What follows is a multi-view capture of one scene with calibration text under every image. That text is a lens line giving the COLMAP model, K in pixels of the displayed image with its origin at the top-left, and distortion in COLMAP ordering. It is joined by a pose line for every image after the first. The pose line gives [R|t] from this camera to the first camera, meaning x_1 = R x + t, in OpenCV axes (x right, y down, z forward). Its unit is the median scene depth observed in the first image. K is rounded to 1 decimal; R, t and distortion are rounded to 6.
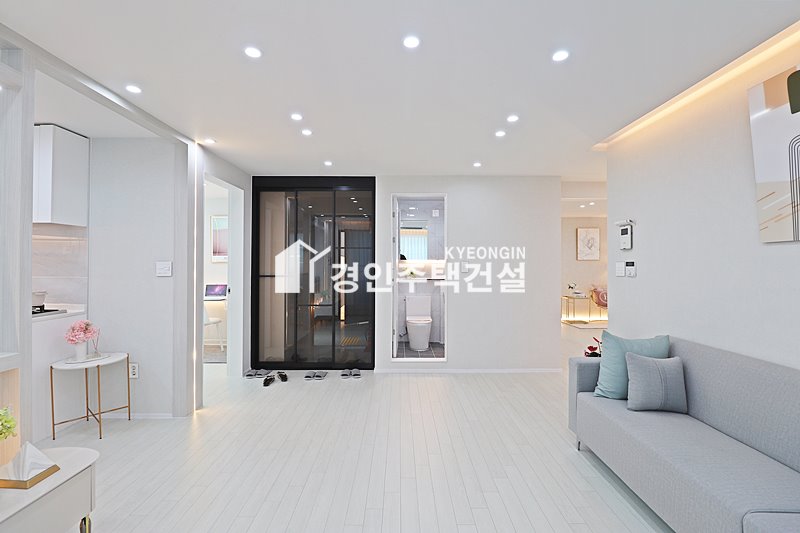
lens RADIAL K [[373.1, 0, 401.1], [0, 373.1, 261.2], [0, 0, 1]] dist [0.002642, -0.009225]
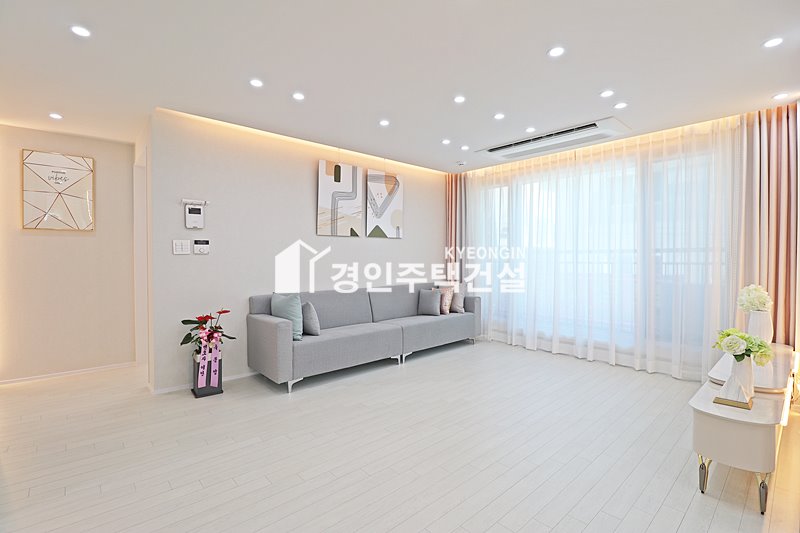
lens RADIAL K [[373.1, 0, 402.8], [0, 373.1, 262.3], [0, 0, 1]] dist [0.002642, -0.009225]
pose [[-0.666195, -0.013008, 0.745665, -0.500854], [-0.005574, 0.999907, 0.012463, 0.042068], [-0.745757, 0.004147, -0.666205, 1.125218]]
